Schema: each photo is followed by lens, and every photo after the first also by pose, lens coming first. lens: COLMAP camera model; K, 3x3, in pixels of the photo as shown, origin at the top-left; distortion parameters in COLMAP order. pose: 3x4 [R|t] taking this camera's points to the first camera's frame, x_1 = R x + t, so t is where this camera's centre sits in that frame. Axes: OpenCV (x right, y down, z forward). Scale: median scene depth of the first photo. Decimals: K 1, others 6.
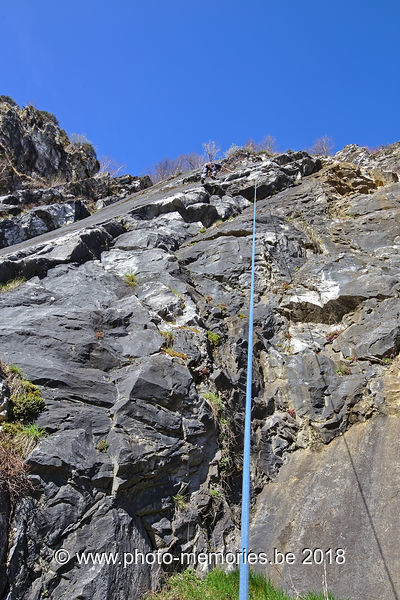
lens RADIAL K [[488.6, 0, 200.0], [0, 488.6, 300.0], [0, 0, 1]] dist [-0.030532, 0.001645]
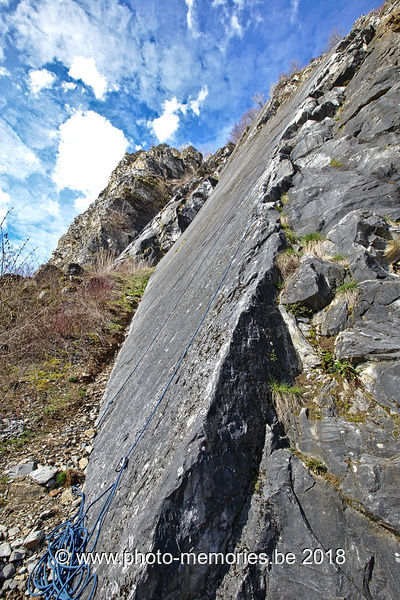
lens RADIAL K [[277.9, 0, 200.0], [0, 277.9, 300.0], [0, 0, 1]] dist [-0.028284, 0.000518]
pose [[0.811631, -0.388532, -0.436232, -0.218185], [0.492807, 0.856374, 0.154159, -0.014762], [0.313682, -0.340098, 0.886531, 0.025810]]
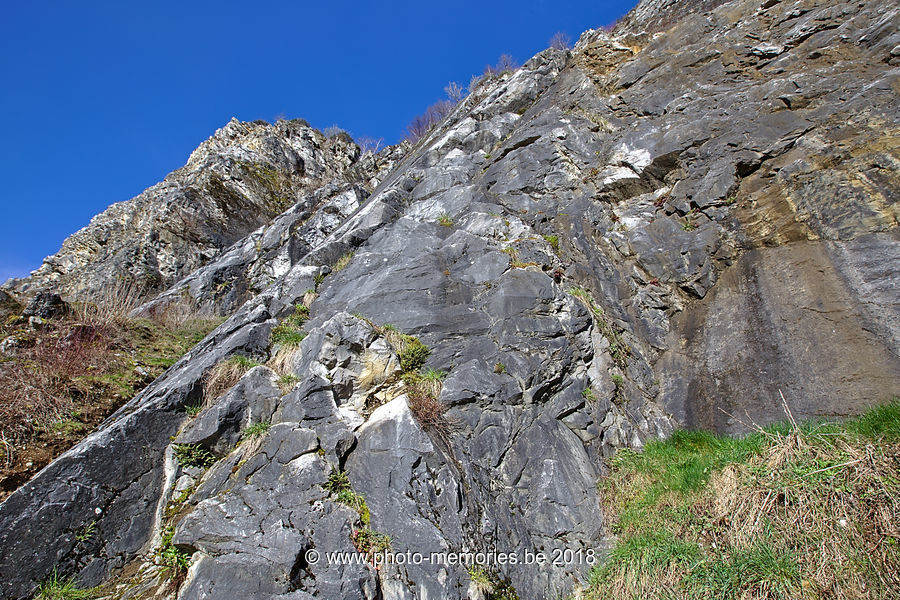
lens RADIAL K [[462.5, 0, 450.0], [0, 462.5, 300.0], [0, 0, 1]] dist [-0.050230, 0.000101]
pose [[0.931174, -0.336985, -0.139129, -0.043626], [0.351510, 0.931107, 0.097372, 0.016809], [0.096731, -0.139575, 0.985475, 0.033023]]
